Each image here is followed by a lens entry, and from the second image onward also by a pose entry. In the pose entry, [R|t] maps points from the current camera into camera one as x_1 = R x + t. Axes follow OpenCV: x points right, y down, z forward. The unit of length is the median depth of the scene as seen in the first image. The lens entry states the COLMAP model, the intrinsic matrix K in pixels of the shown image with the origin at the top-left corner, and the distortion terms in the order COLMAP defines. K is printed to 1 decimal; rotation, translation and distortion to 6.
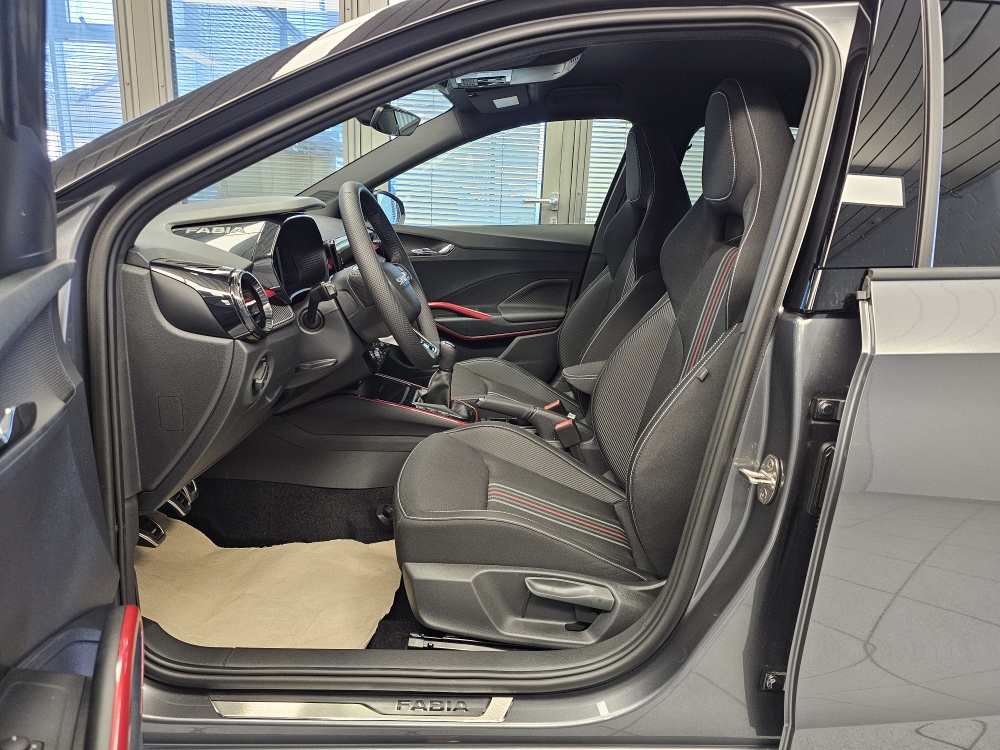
lens RADIAL K [[679.1, 0, 504.0], [0, 679.1, 377.5], [0, 0, 1]] dist [0.072835, -0.064699]
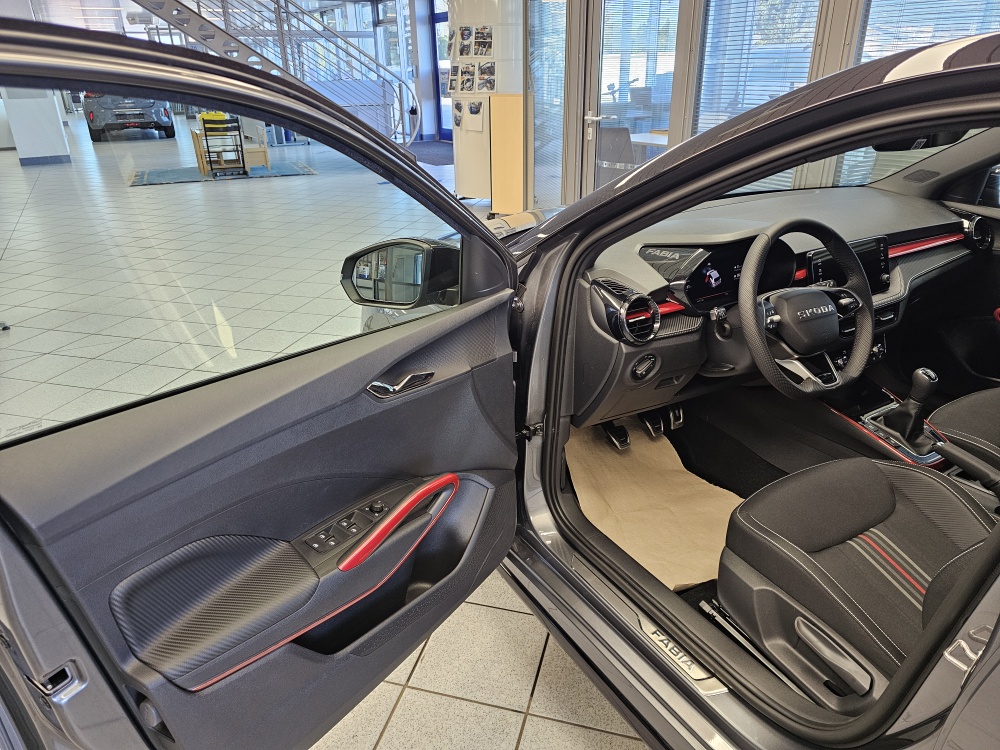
lens RADIAL K [[679.1, 0, 504.0], [0, 679.1, 377.5], [0, 0, 1]] dist [0.072835, -0.064699]
pose [[0.508134, 0.316215, -0.801129, 0.563220], [-0.189009, 0.948430, 0.254473, -0.258824], [0.840283, 0.022114, 0.541697, 0.014051]]
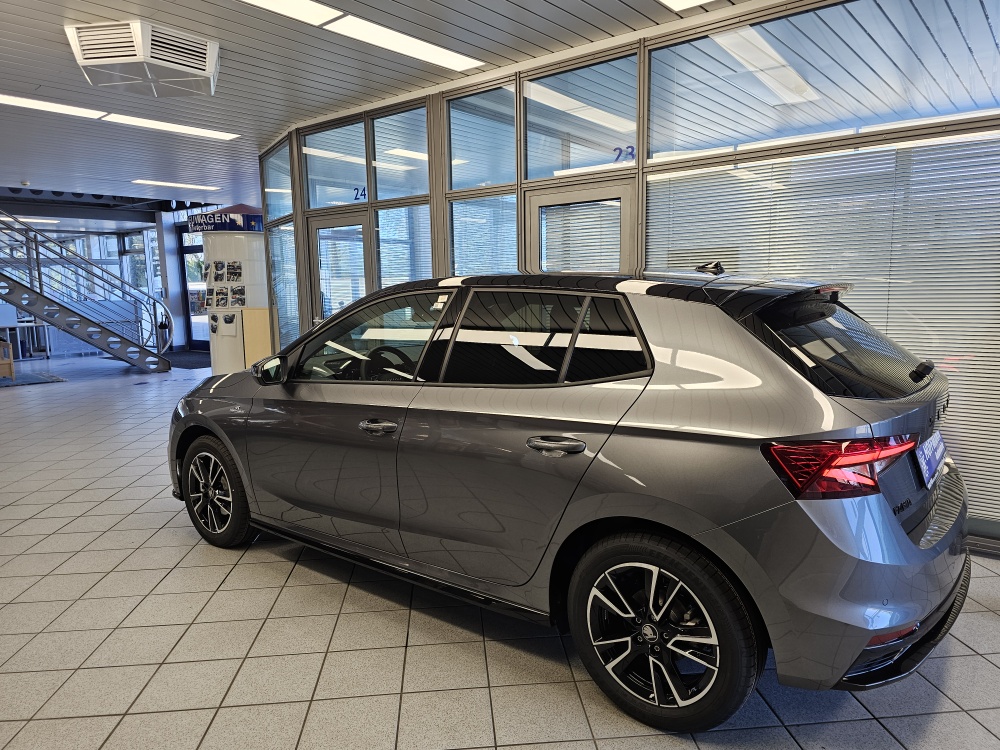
lens RADIAL K [[679.1, 0, 504.0], [0, 679.1, 377.5], [0, 0, 1]] dist [0.072835, -0.064699]
pose [[0.773833, 0.038383, -0.632225, 1.894733], [-0.118813, 0.989240, -0.085367, -0.019585], [0.622146, 0.141177, 0.770067, -0.768087]]
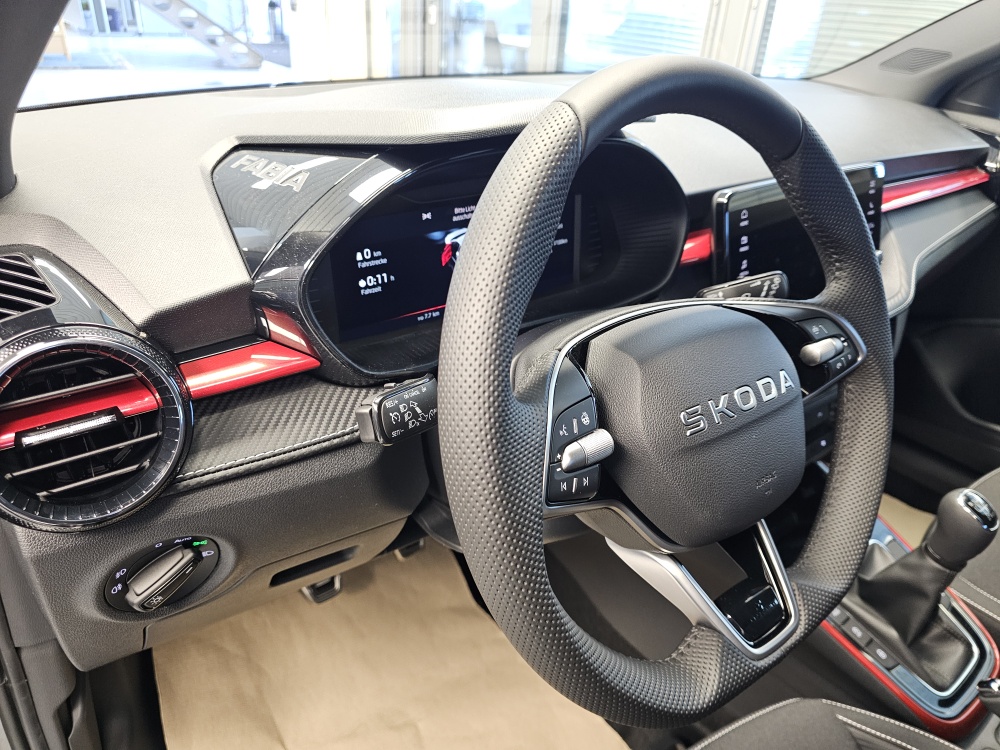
lens RADIAL K [[679.1, 0, 504.0], [0, 679.1, 377.5], [0, 0, 1]] dist [0.072835, -0.064699]
pose [[0.607796, 0.392197, -0.690482, -0.016497], [-0.241755, 0.919637, 0.309553, -0.253119], [0.756398, -0.021217, 0.653767, 0.832514]]
